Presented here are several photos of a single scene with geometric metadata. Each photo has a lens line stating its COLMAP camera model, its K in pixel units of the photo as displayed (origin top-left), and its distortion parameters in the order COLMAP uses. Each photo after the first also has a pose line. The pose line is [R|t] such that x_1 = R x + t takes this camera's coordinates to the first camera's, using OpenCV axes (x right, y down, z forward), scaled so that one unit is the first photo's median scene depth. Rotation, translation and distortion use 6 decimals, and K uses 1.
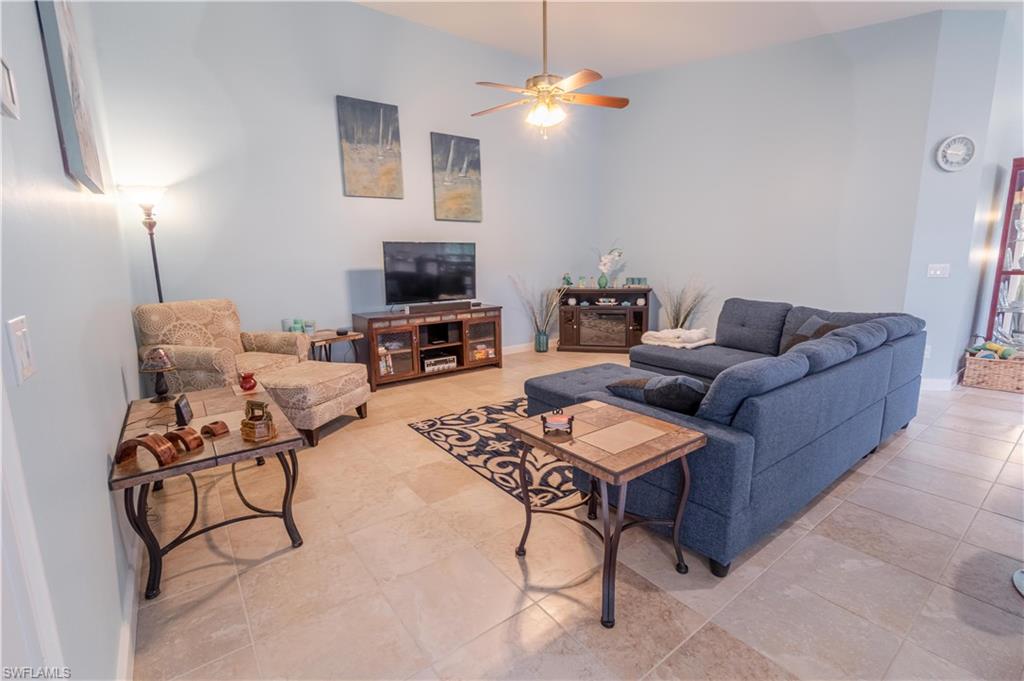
lens RADIAL K [[446.3, 0, 507.4], [0, 446.3, 337.3], [0, 0, 1]] dist [-0.000558, 0.000093]
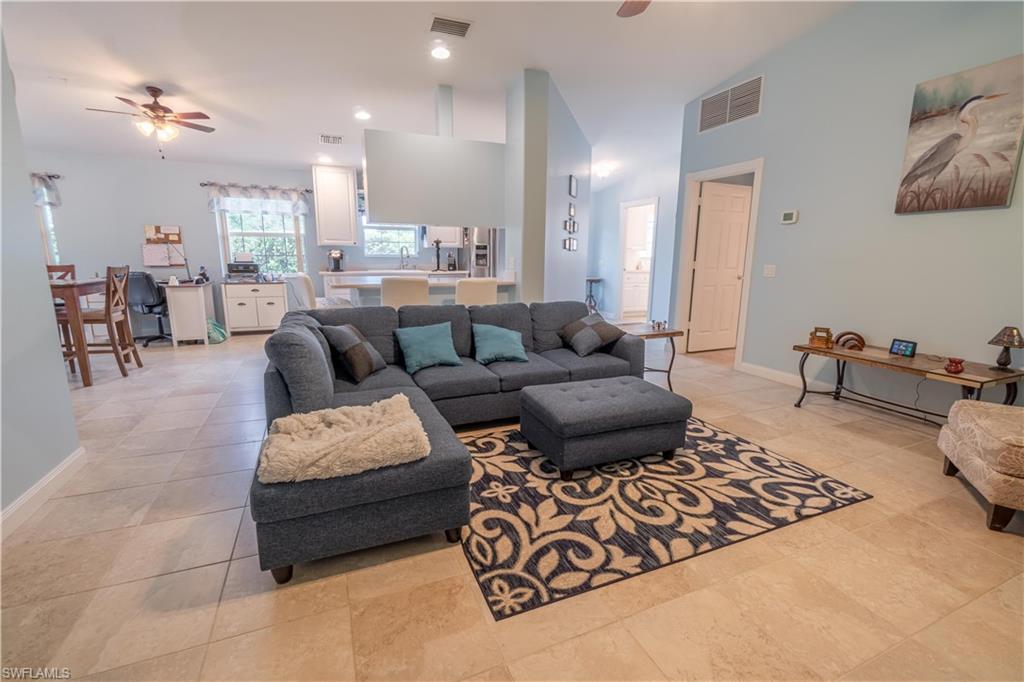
lens RADIAL K [[446.3, 0, 507.4], [0, 446.3, 337.8], [0, 0, 1]] dist [-0.000558, 0.000093]
pose [[-0.972498, -0.031778, 0.230735, 0.185195], [0.048756, 0.940925, 0.335088, -0.313085], [-0.227753, 0.337122, -0.913497, 1.806000]]
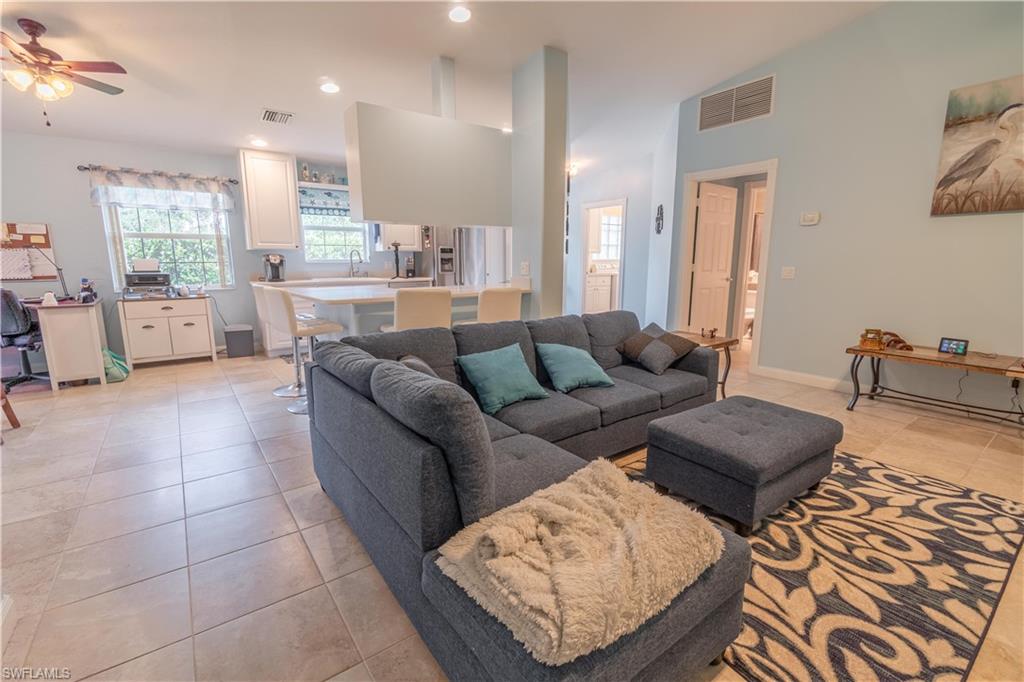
lens RADIAL K [[454.9, 0, 506.7], [0, 454.9, 338.0], [0, 0, 1]] dist [-0.001534, 0.000350]
pose [[-0.999796, 0.018895, 0.007124, 0.586847], [0.020189, 0.942489, 0.333626, -0.299149], [-0.000411, 0.333702, -0.942678, 1.669085]]
